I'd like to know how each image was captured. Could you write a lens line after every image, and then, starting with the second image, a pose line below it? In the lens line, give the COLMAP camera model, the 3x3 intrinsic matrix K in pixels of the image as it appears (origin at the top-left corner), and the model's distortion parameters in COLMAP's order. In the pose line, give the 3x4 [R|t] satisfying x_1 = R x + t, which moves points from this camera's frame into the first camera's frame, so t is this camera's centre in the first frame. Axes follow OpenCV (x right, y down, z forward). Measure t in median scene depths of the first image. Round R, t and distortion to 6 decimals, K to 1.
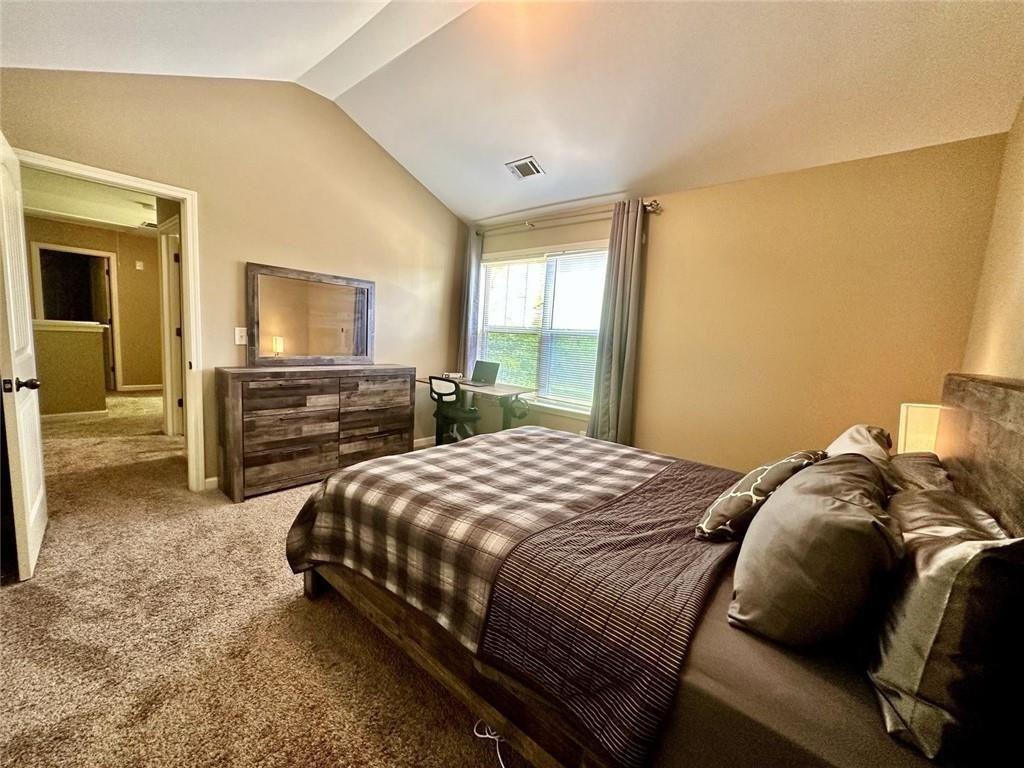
lens RADIAL K [[408.6, 0, 512.0], [0, 408.6, 384.0], [0, 0, 1]] dist [0.000061, 0.000005]
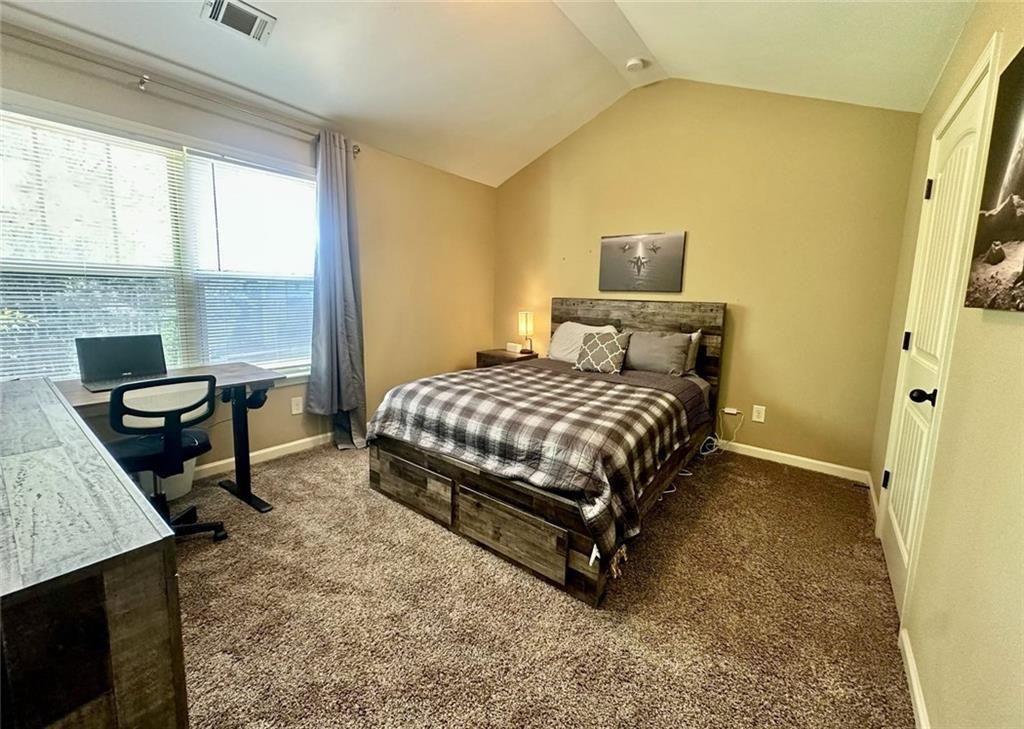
lens RADIAL K [[407.4, 0, 511.4], [0, 407.4, 344.1], [0, 0, 1]] dist [0.000565, 0.000072]
pose [[-0.053211, -0.187505, 0.980821, -0.655672], [0.088237, 0.977488, 0.191655, -0.112137], [-0.994677, 0.096743, -0.035468, 0.612240]]
